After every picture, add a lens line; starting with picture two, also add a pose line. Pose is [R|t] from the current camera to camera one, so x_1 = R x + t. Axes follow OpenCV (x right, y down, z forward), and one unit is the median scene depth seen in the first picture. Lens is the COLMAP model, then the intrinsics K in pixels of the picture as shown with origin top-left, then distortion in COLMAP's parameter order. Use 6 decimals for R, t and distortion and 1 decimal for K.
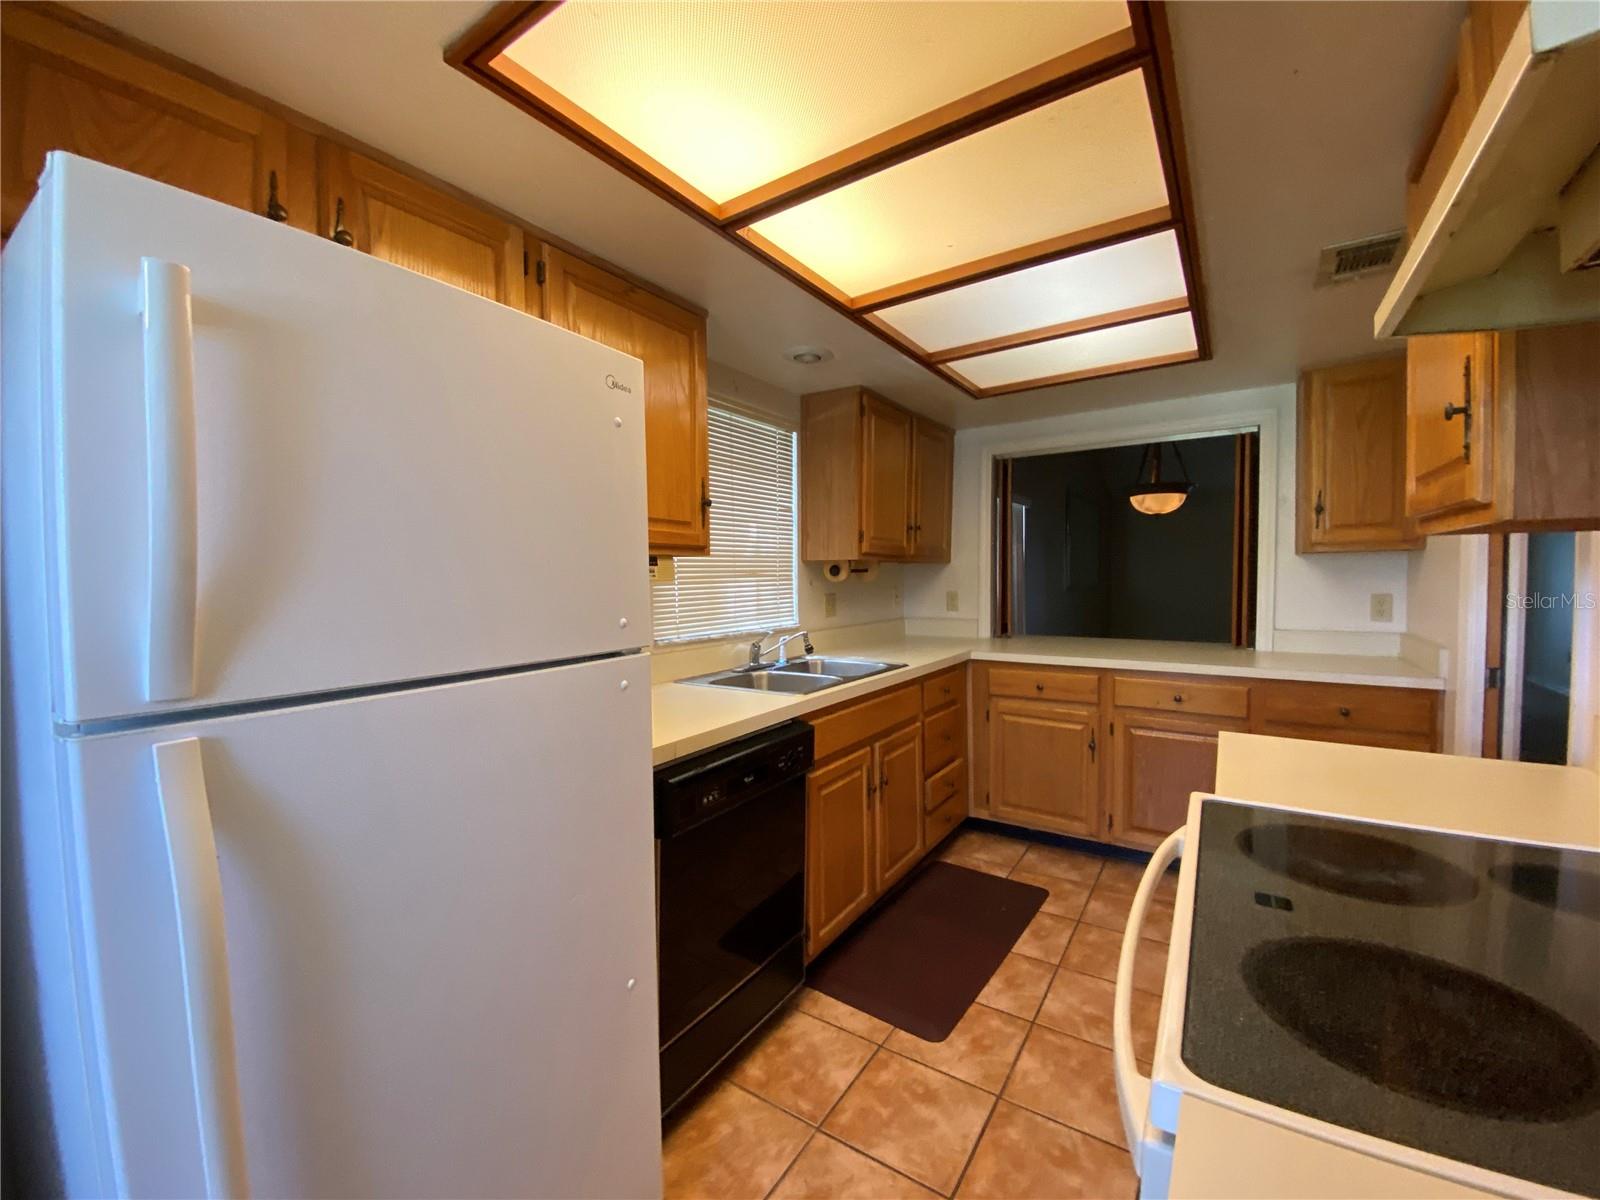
lens RADIAL K [[653.2, 0, 800.0], [0, 653.2, 600.0], [0, 0, 1]] dist [0.047990, -0.039861]
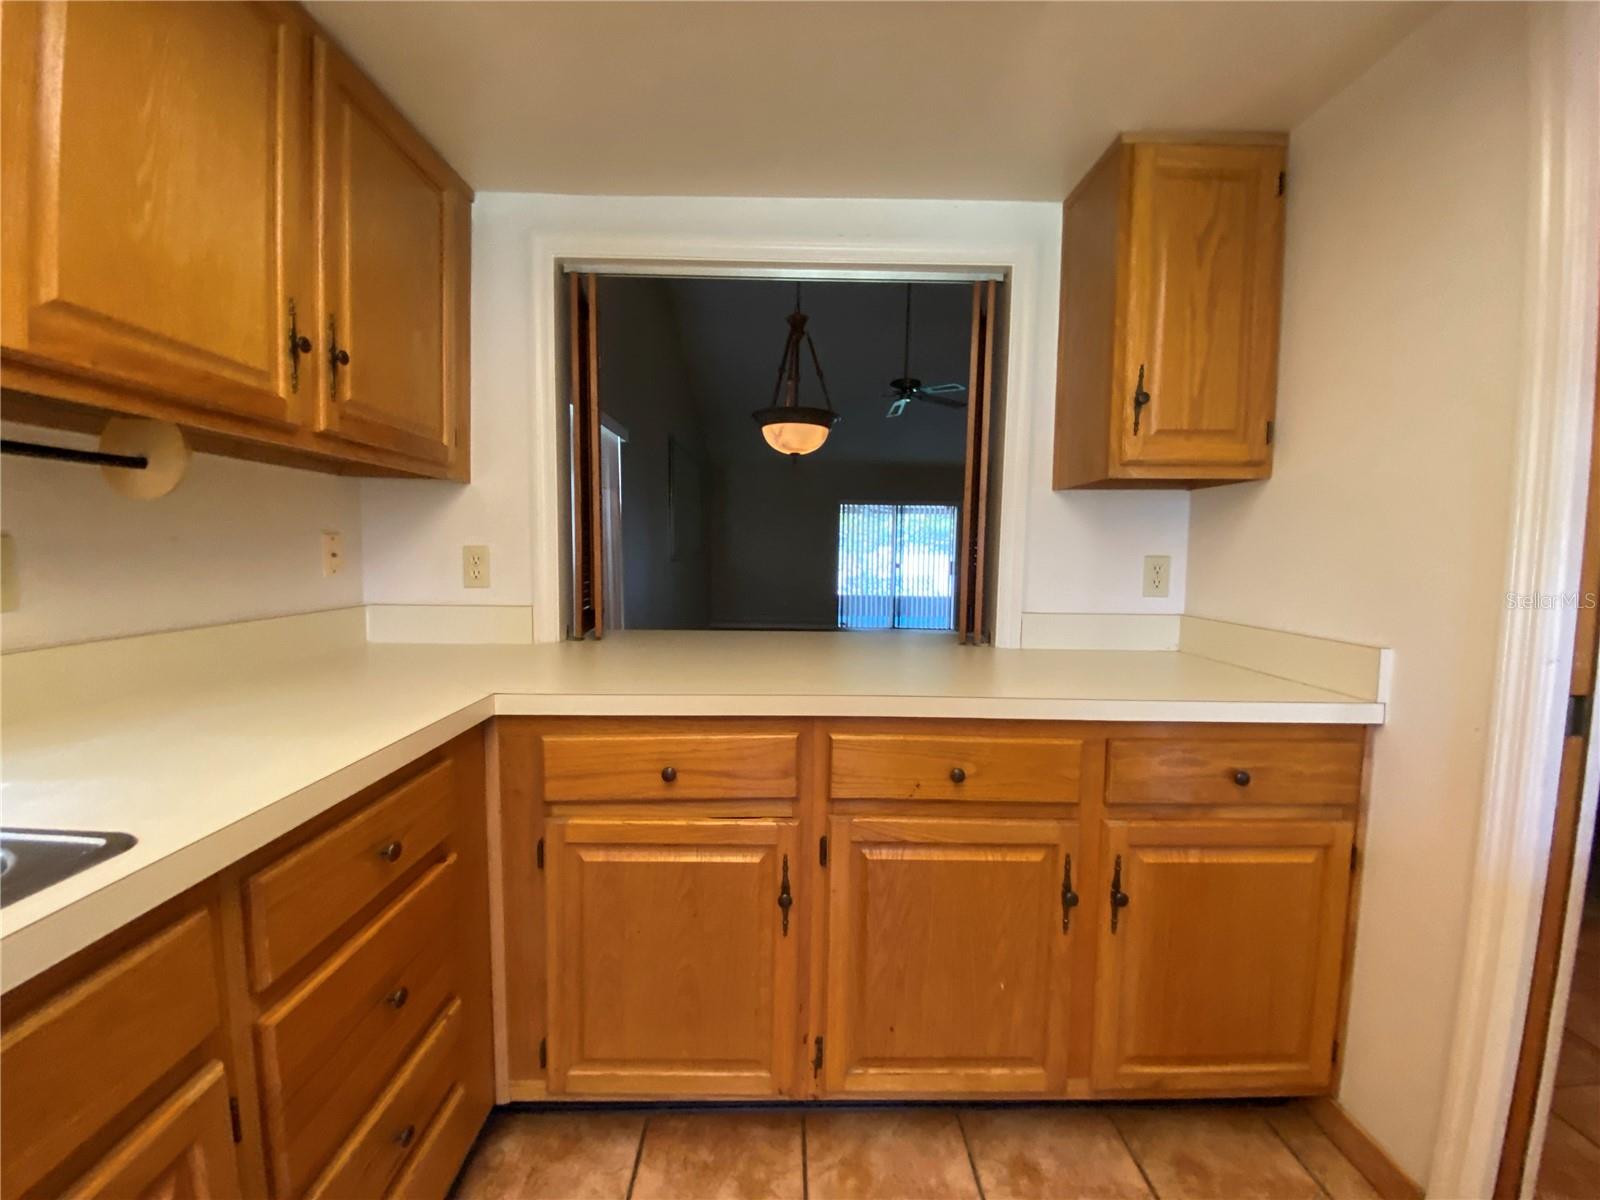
lens RADIAL K [[649.9, 0, 799.6], [0, 649.9, 602.5], [0, 0, 1]] dist [0.027950, -0.023813]
pose [[0.825151, -0.023977, 0.564404, 0.219013], [-0.000905, 0.999041, 0.043764, 0.009343], [-0.564912, -0.036623, 0.824338, 0.663415]]
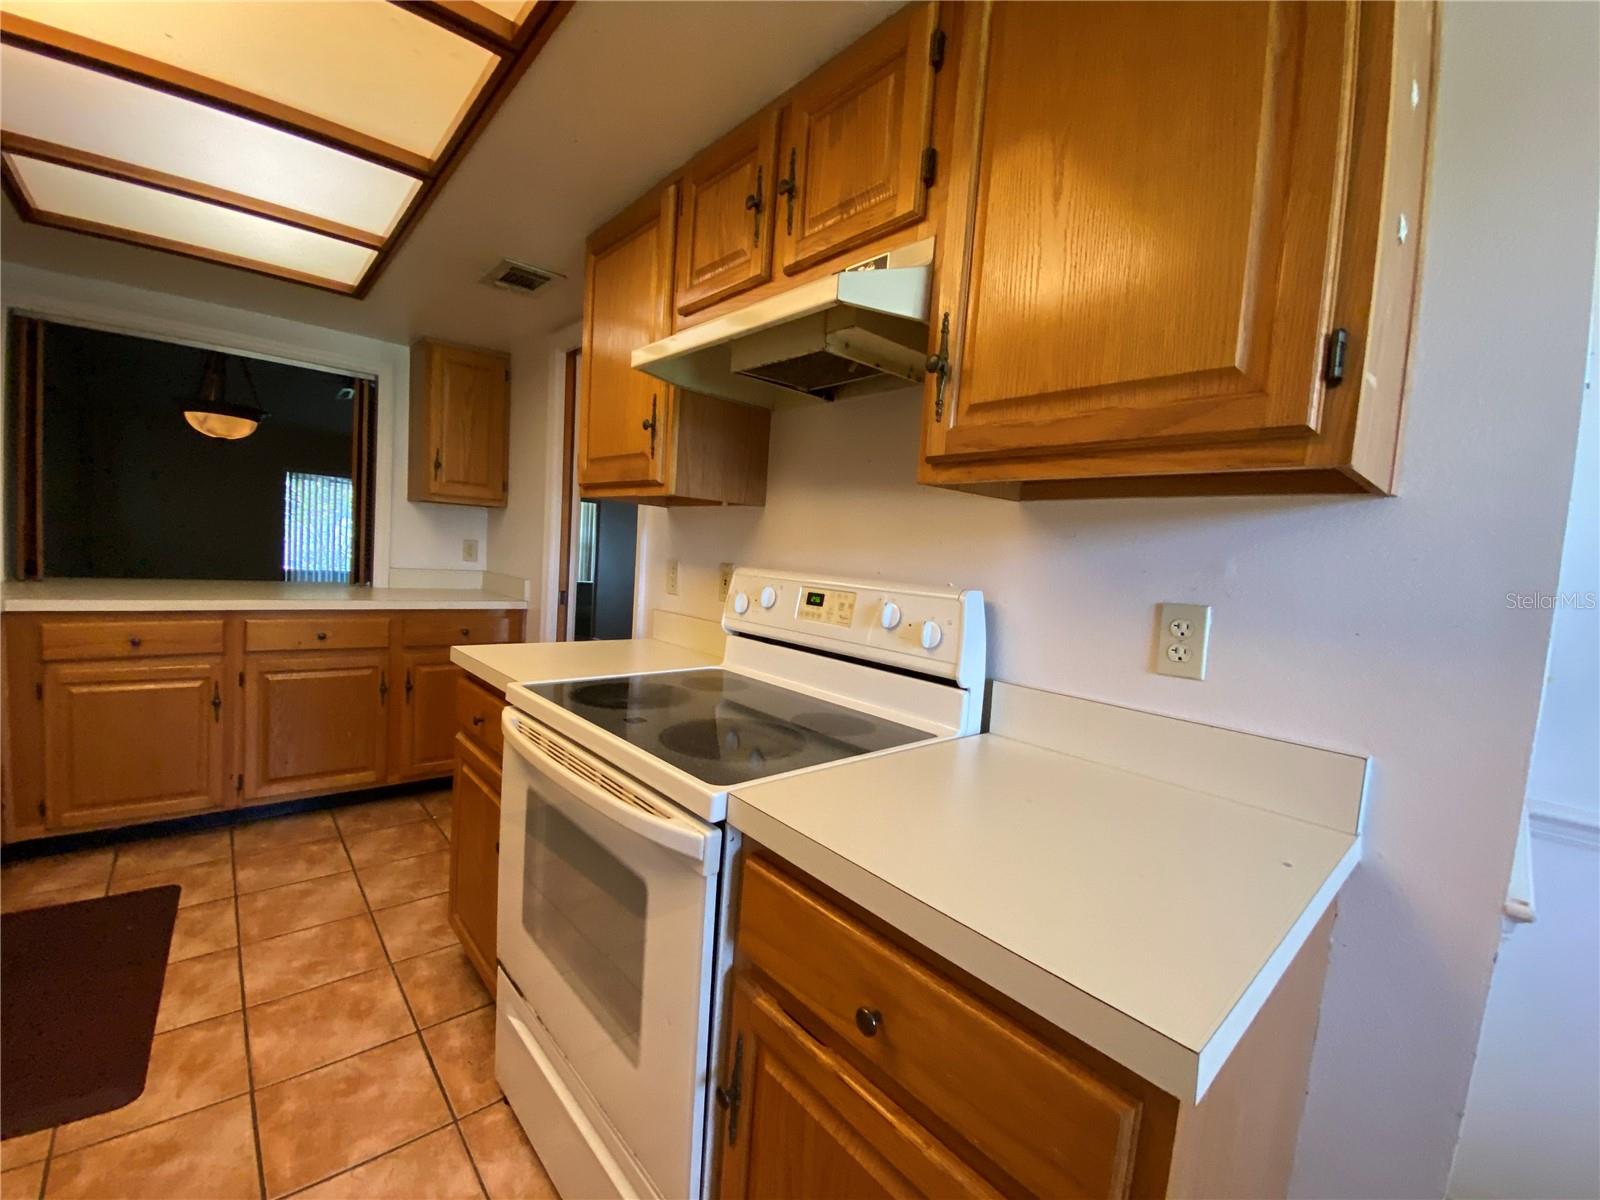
lens RADIAL K [[653.3, 0, 800.0], [0, 653.3, 600.0], [0, 0, 1]] dist [0.016386, -0.019175]
pose [[0.252072, -0.040676, 0.966853, -0.181529], [-0.035040, 0.998077, 0.051125, 0.019639], [-0.967074, -0.046766, 0.250162, 0.067790]]
